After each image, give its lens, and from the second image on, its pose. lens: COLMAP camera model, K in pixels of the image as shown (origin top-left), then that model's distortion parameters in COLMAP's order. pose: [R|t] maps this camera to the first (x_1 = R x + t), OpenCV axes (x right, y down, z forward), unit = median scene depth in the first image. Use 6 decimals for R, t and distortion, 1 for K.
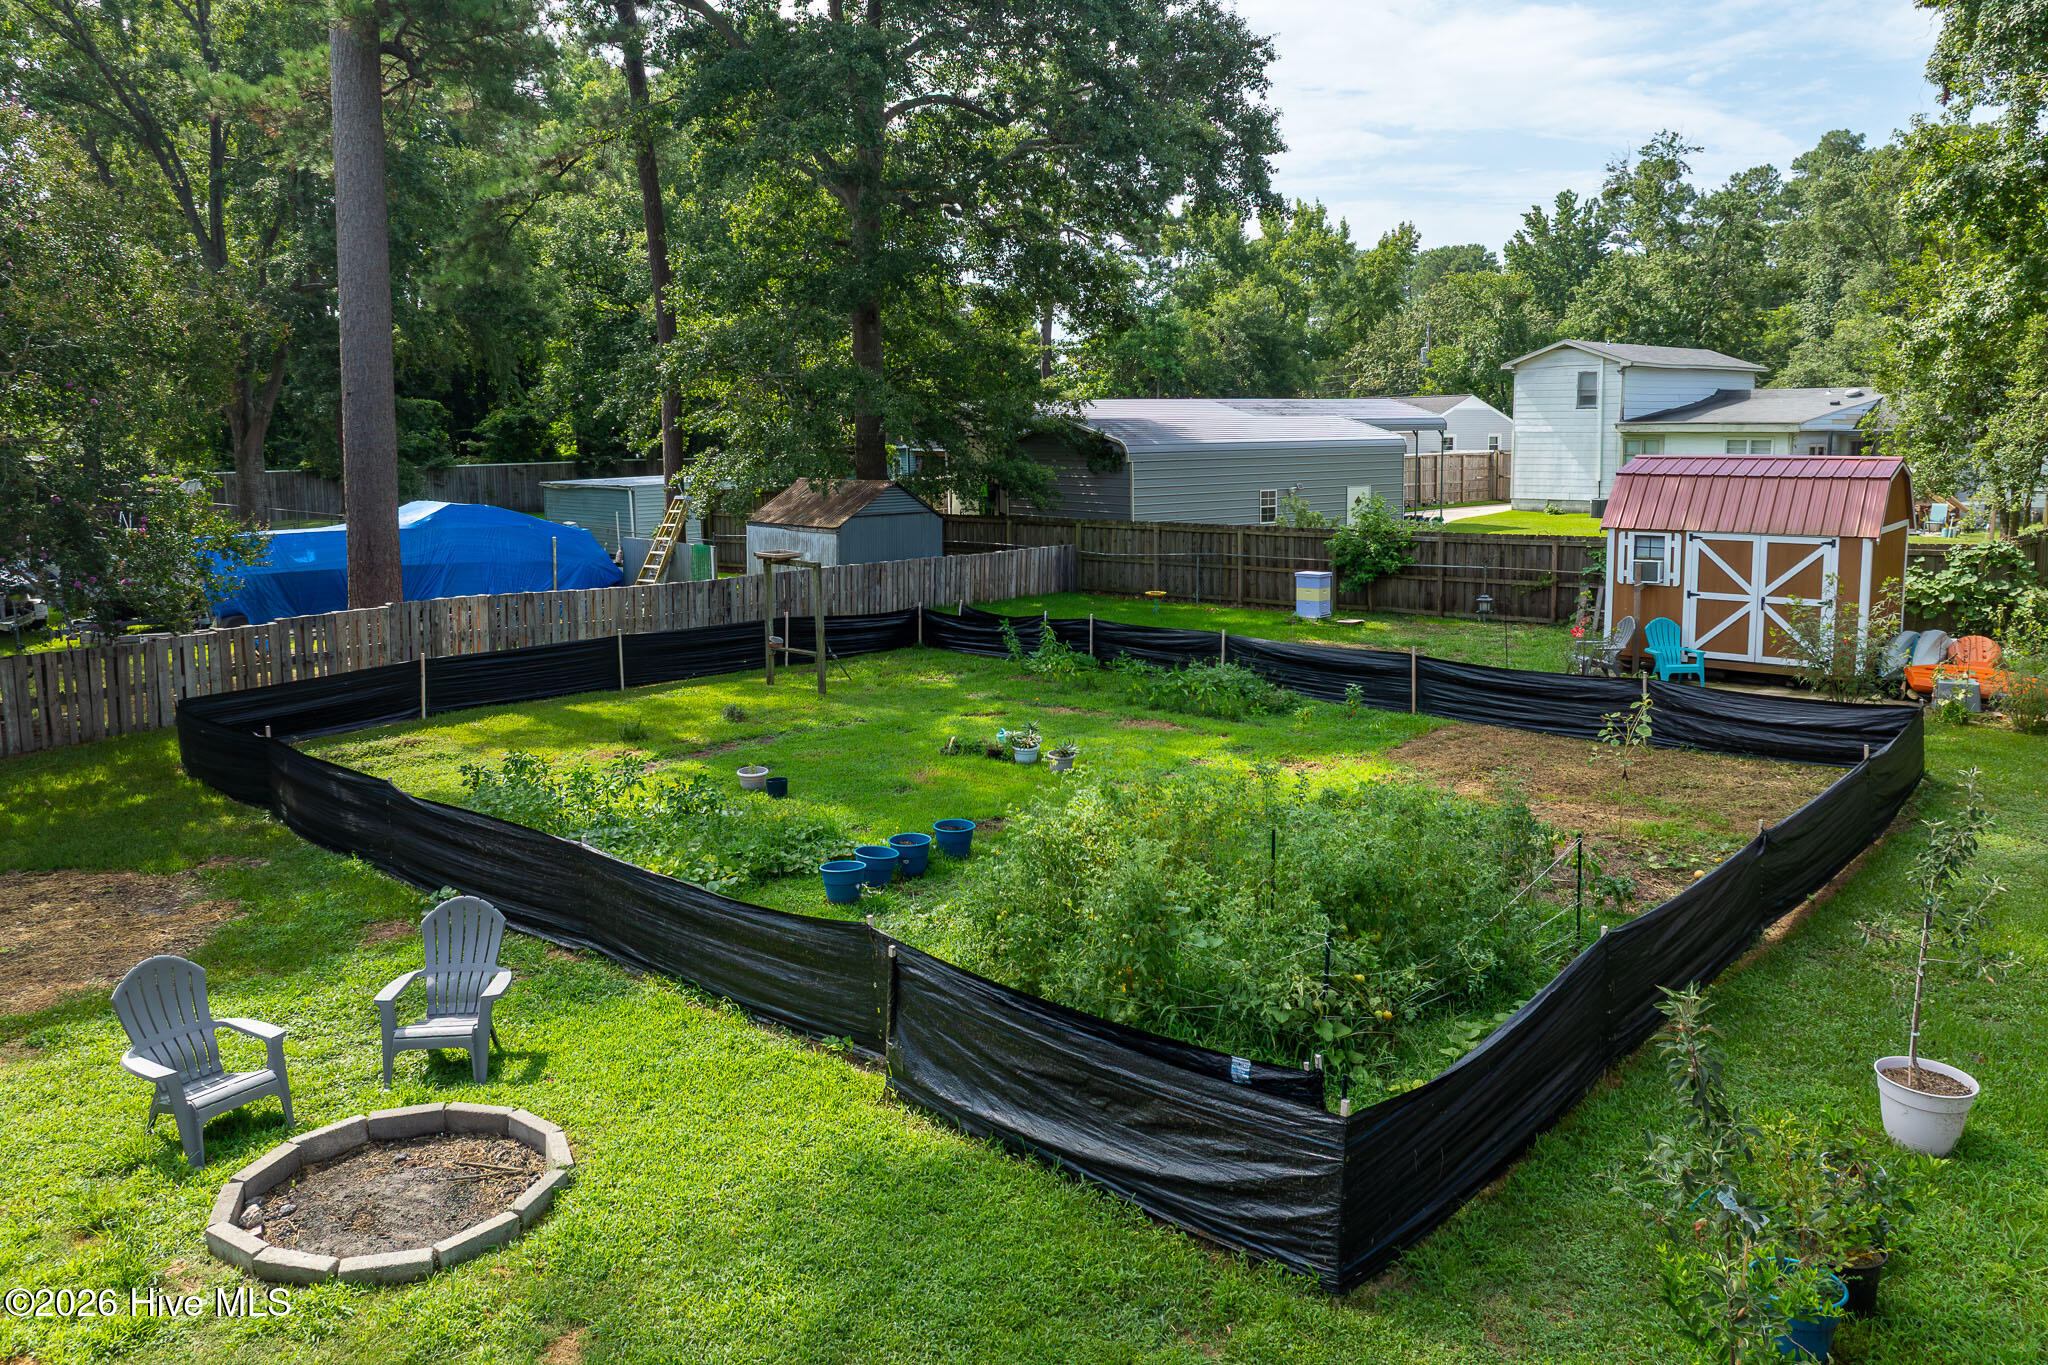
lens RADIAL K [[1443.0, 0, 1027.9], [0, 1443.0, 598.4], [0, 0, 1]] dist [-0.035727, -0.000349]
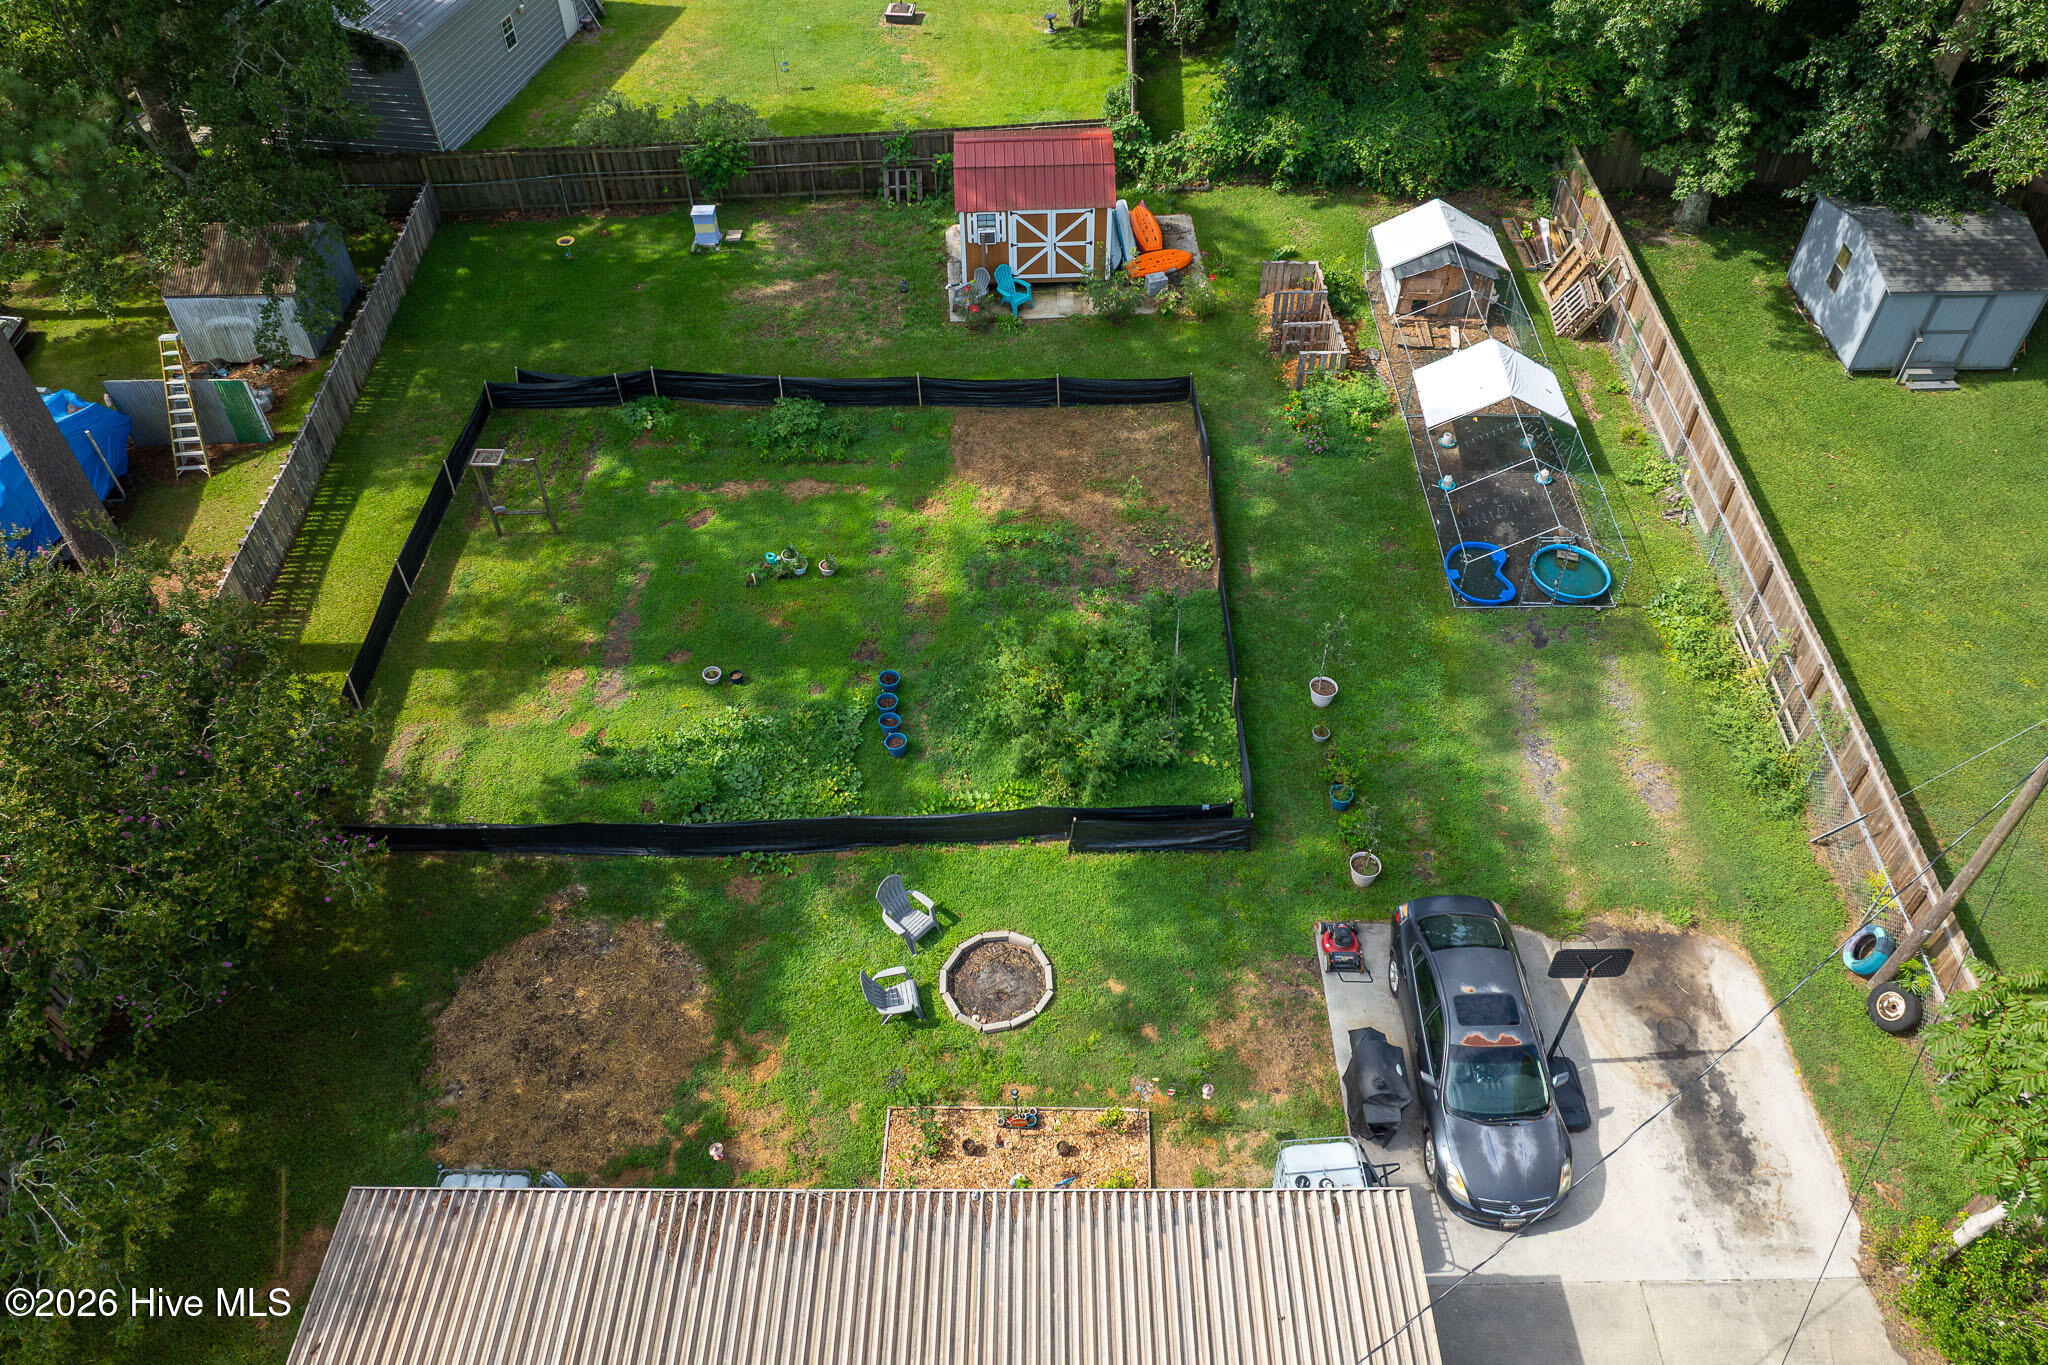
lens RADIAL K [[1443.0, 0, 1033.1], [0, 1443.0, 611.5], [0, 0, 1]] dist [-0.035727, -0.000349]
pose [[0.737466, -0.471407, 0.483652, -0.285168], [0.081641, 0.773085, 0.629027, -0.397783], [-0.670432, -0.424400, 0.608610, -0.105222]]
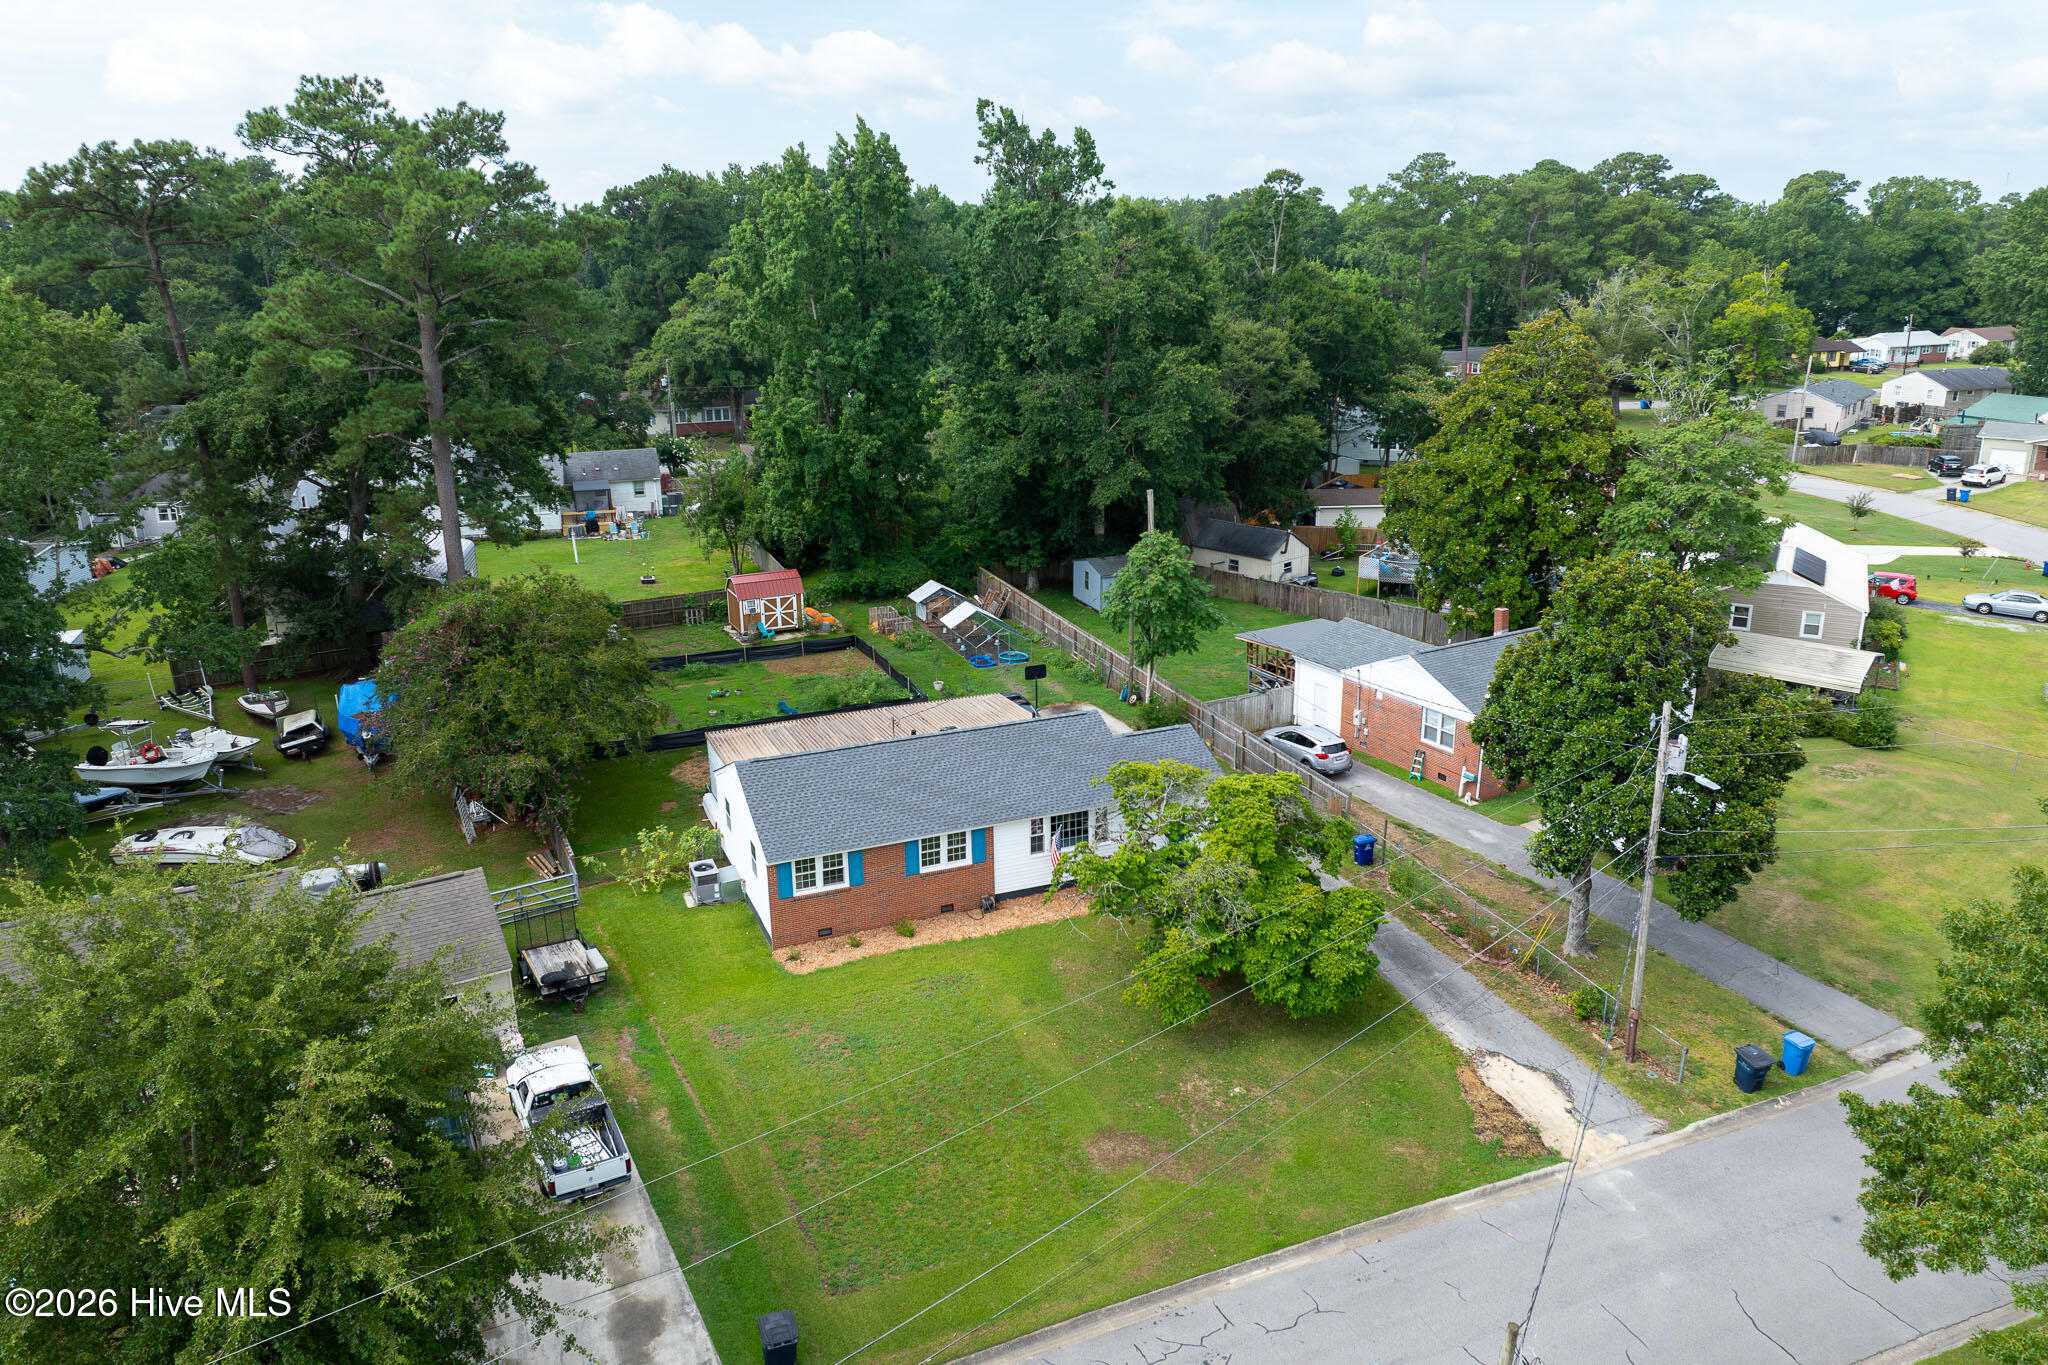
lens RADIAL K [[1443.0, 0, 1028.7], [0, 1443.0, 687.8], [0, 0, 1]] dist [-0.035727, -0.000349]
pose [[0.420598, -0.265952, 0.867391, -1.460532], [0.114884, 0.963985, 0.239862, -0.364440], [-0.899944, -0.001236, 0.436004, -0.727442]]
